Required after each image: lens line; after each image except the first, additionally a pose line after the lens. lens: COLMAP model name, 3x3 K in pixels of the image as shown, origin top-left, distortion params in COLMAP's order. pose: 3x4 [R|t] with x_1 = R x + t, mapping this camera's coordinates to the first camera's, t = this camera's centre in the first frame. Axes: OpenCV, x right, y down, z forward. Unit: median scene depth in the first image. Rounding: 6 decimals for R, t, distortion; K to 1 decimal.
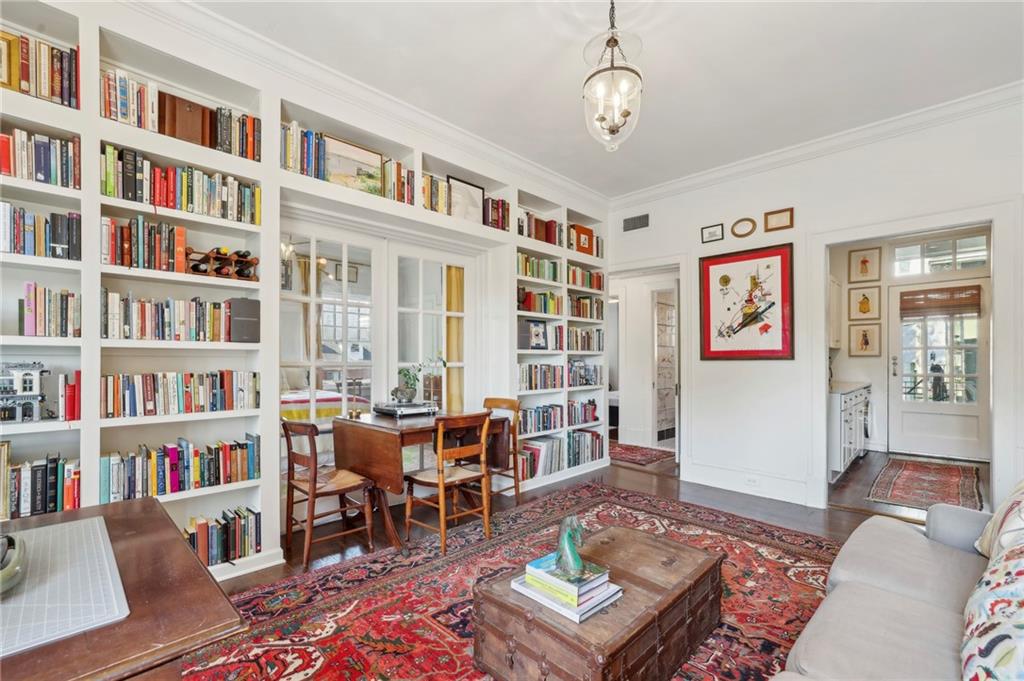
lens RADIAL K [[444.1, 0, 504.2], [0, 444.1, 361.2], [0, 0, 1]] dist [-0.023841, 0.012775]
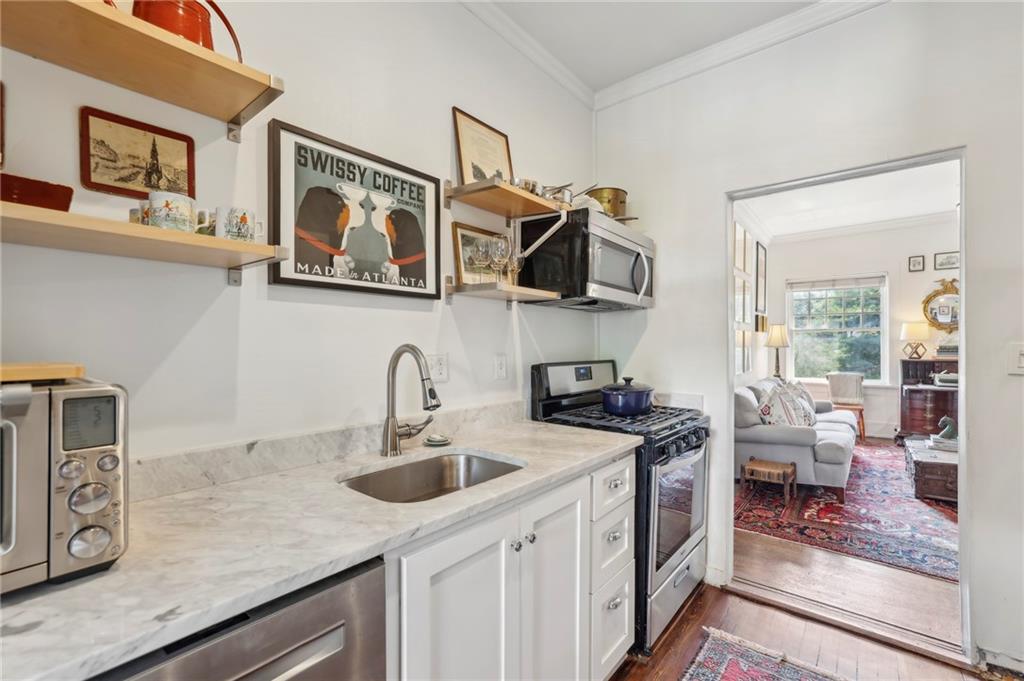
lens RADIAL K [[444.1, 0, 498.1], [0, 444.1, 345.1], [0, 0, 1]] dist [-0.023841, 0.012775]
pose [[-0.995157, 0.004575, -0.098195, 1.239733], [0.004475, 0.999989, 0.001240, -0.034593], [0.098200, 0.000794, -0.995166, 1.360234]]
